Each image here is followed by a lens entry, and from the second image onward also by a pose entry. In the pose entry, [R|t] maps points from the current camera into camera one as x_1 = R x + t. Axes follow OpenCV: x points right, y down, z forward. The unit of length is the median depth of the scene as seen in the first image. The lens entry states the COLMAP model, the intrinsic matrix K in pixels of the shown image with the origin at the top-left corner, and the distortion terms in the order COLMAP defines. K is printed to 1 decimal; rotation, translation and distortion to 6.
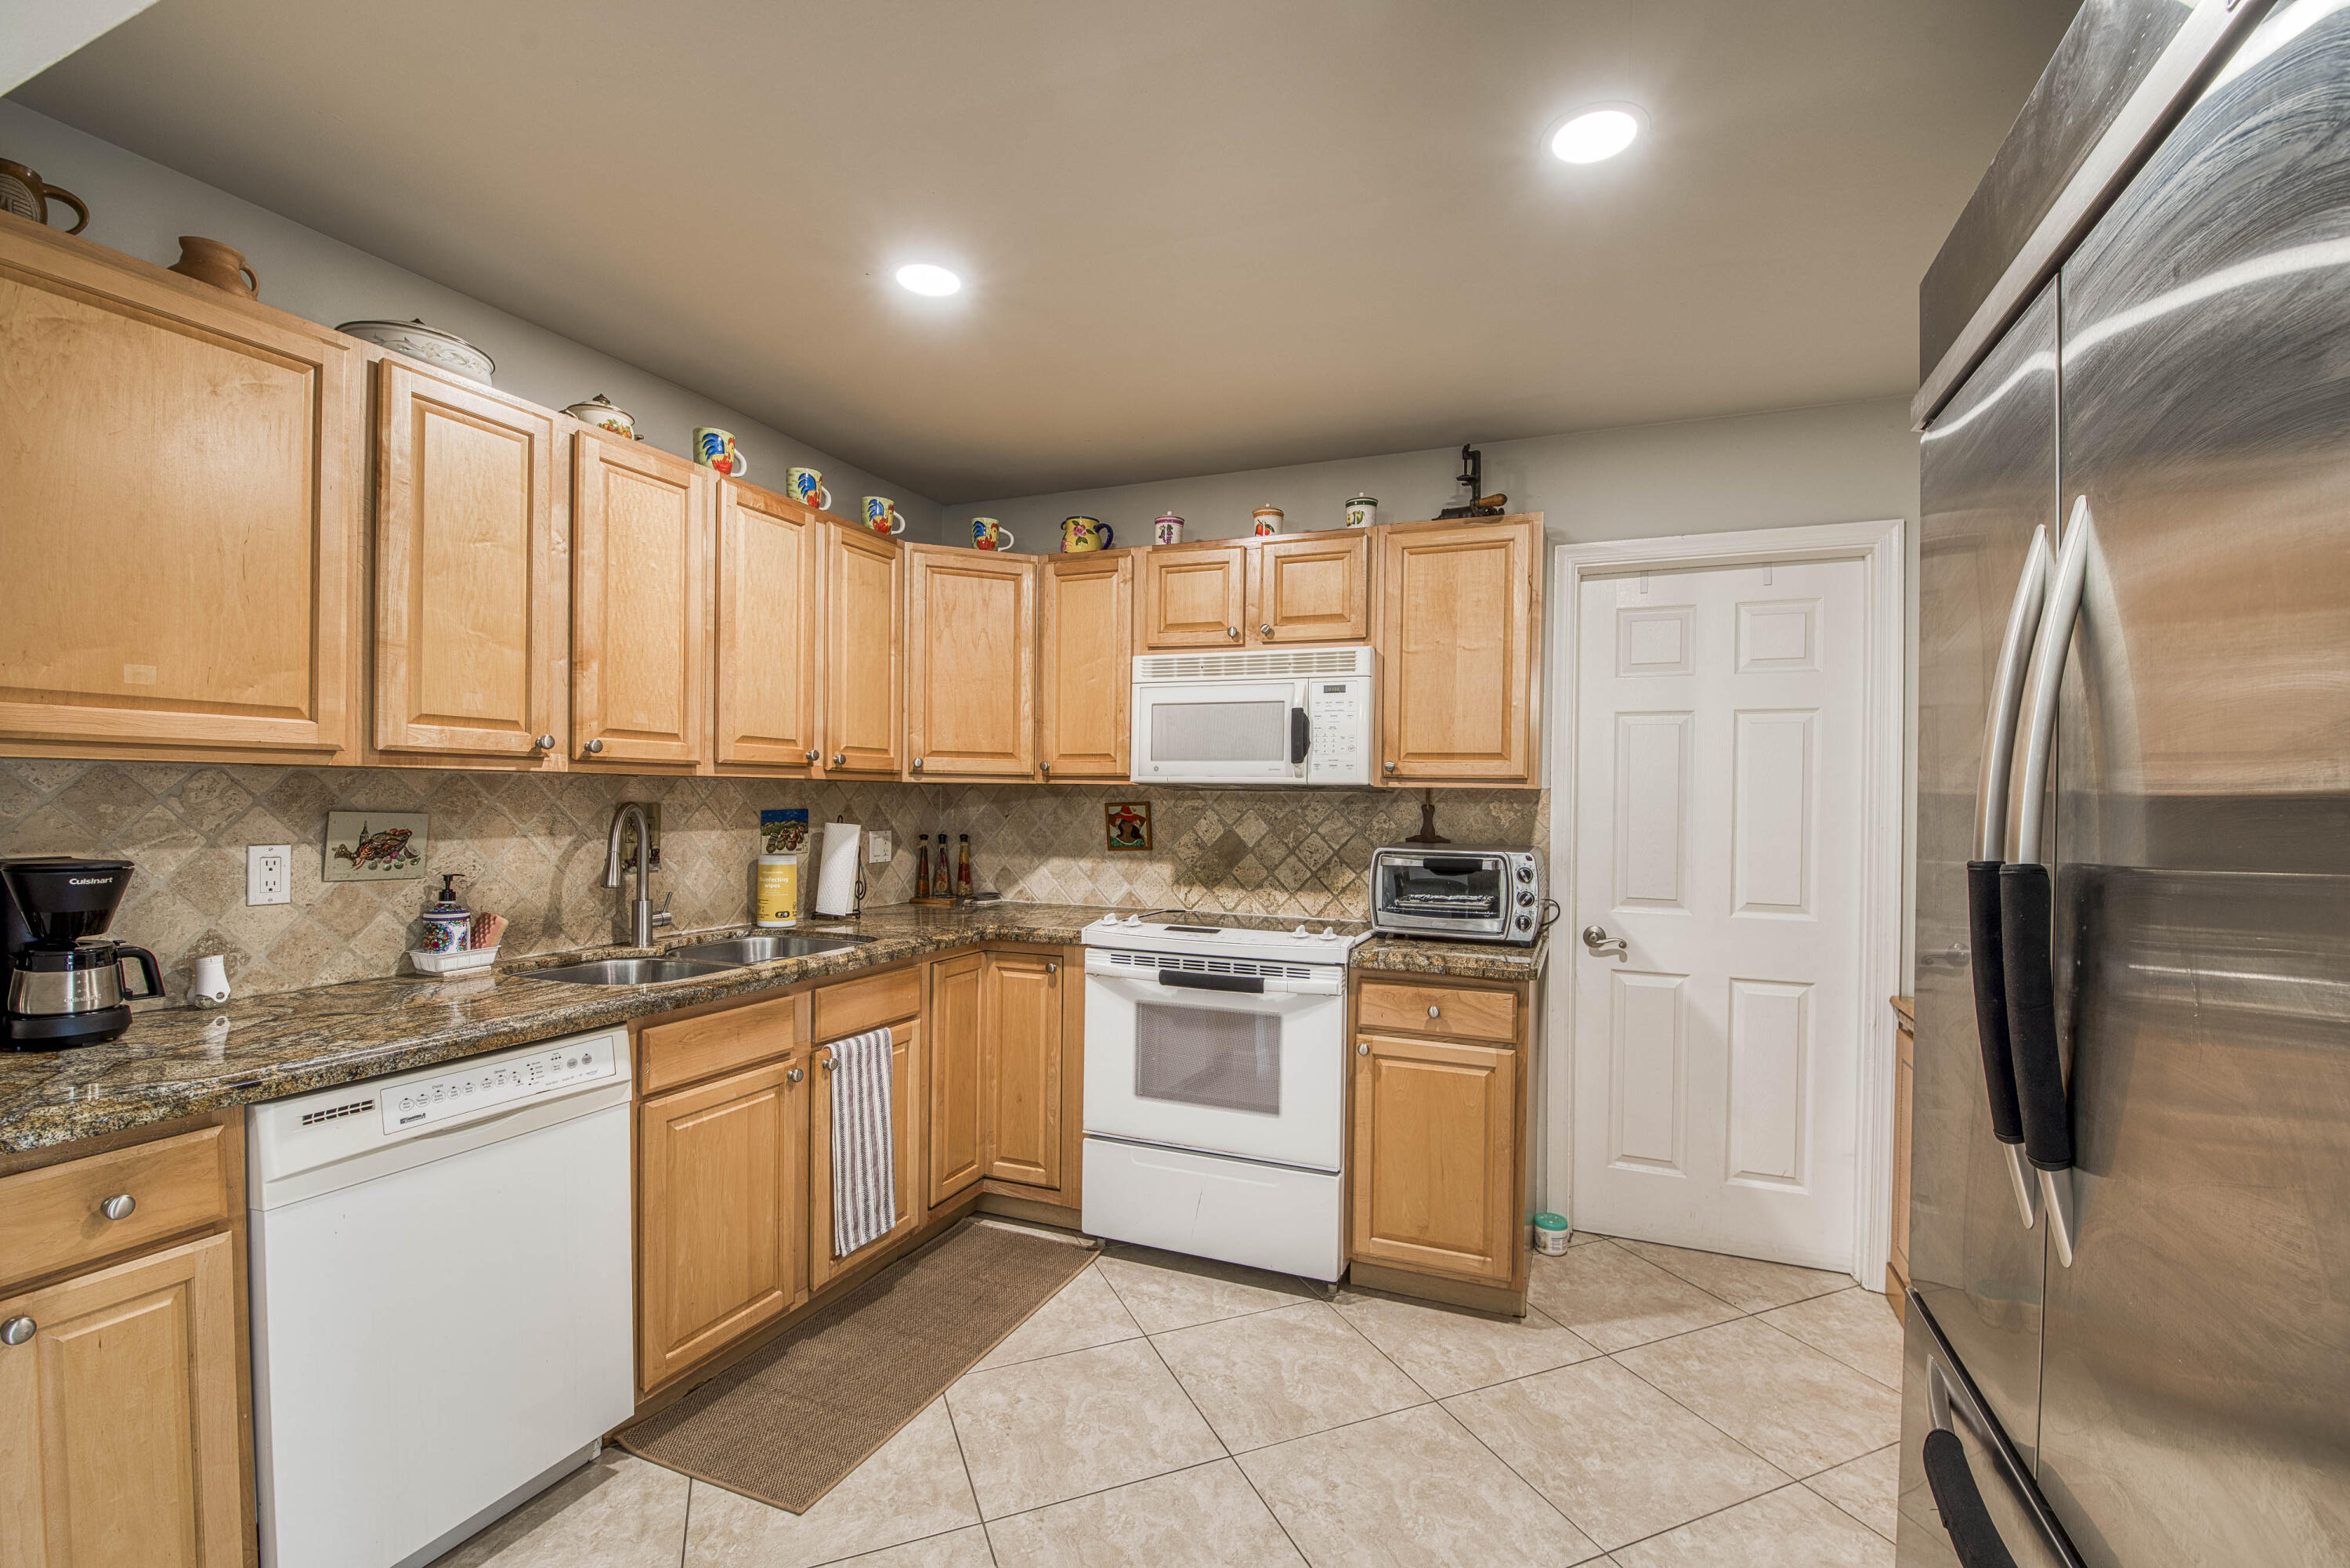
lens RADIAL K [[1009.0, 0, 1201.4], [0, 1009.0, 808.5], [0, 0, 1]] dist [-0.003200, -0.009961]
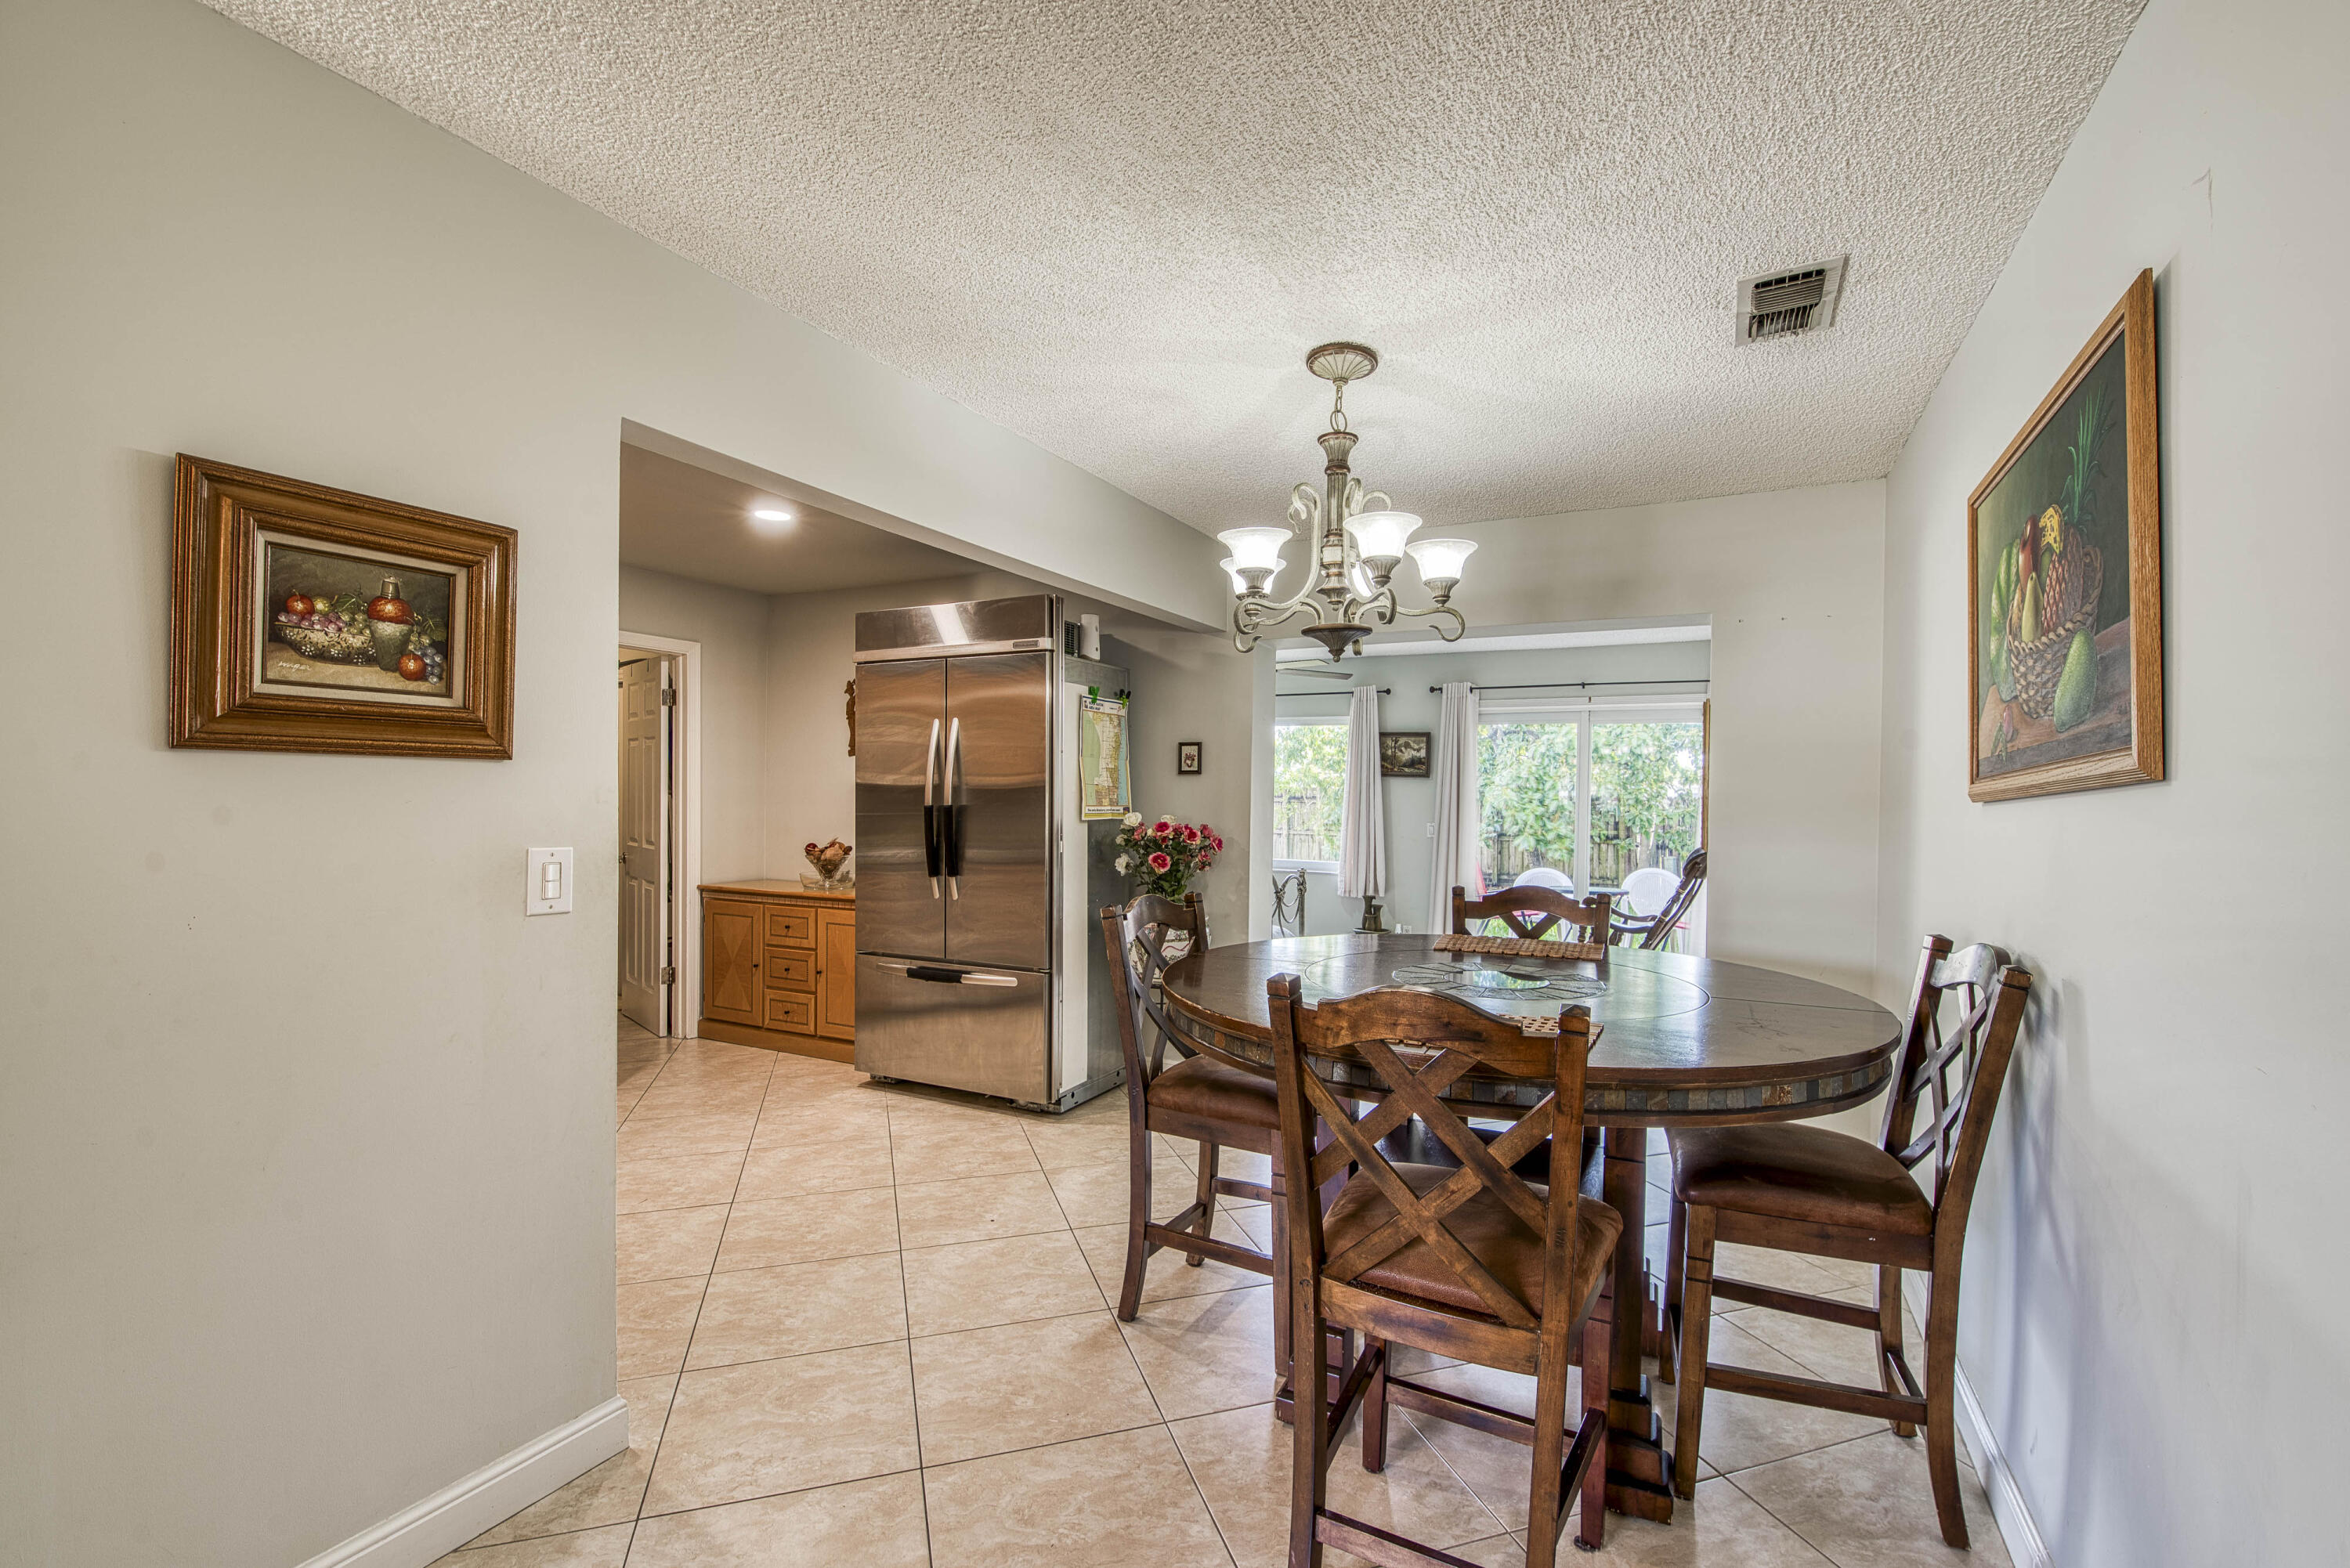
lens RADIAL K [[1009.0, 0, 1201.4], [0, 1009.0, 808.5], [0, 0, 1]] dist [-0.003200, -0.009961]
pose [[0.078987, -0.025231, 0.996556, -1.217066], [-0.000706, 0.999678, 0.025366, -0.013683], [-0.996875, -0.002708, 0.078943, -0.140174]]
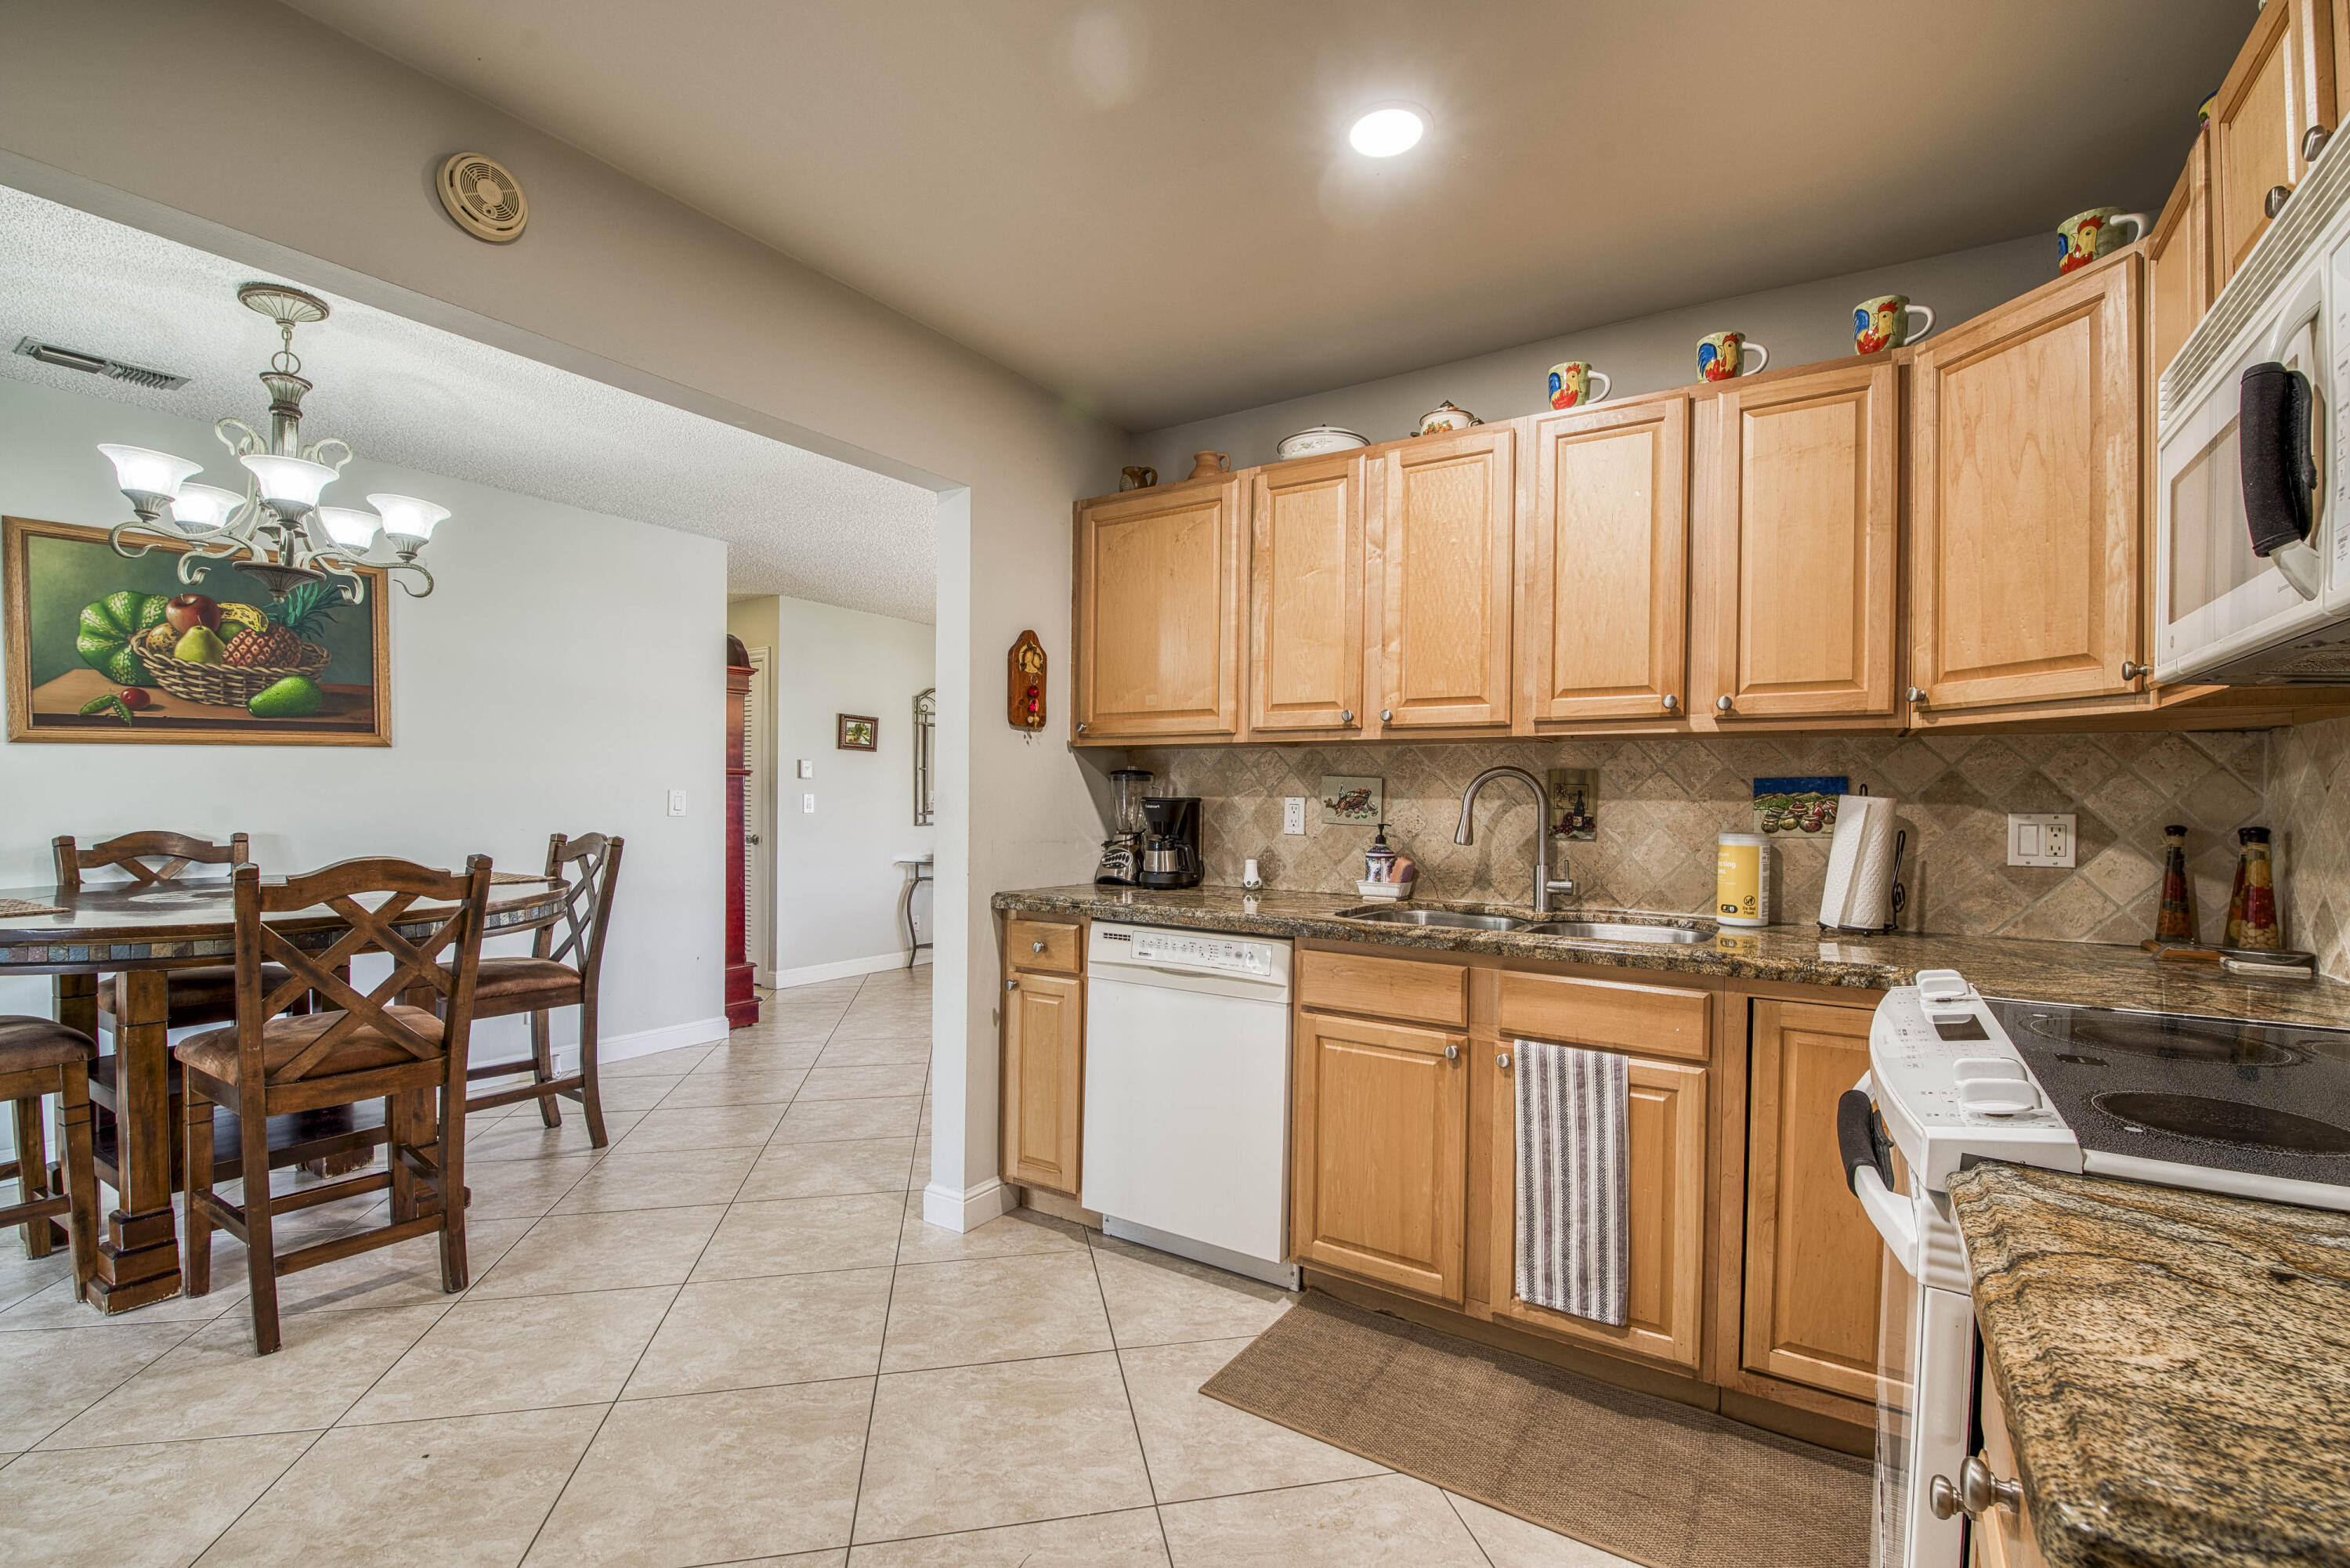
lens RADIAL K [[1009.0, 0, 1201.4], [0, 1009.0, 808.5], [0, 0, 1]] dist [-0.003200, -0.009961]
pose [[-0.183058, -0.004570, -0.983092, 0.476990], [-0.025566, 0.999673, 0.000113, 0.041659], [0.982770, 0.025155, -0.183115, 0.817094]]
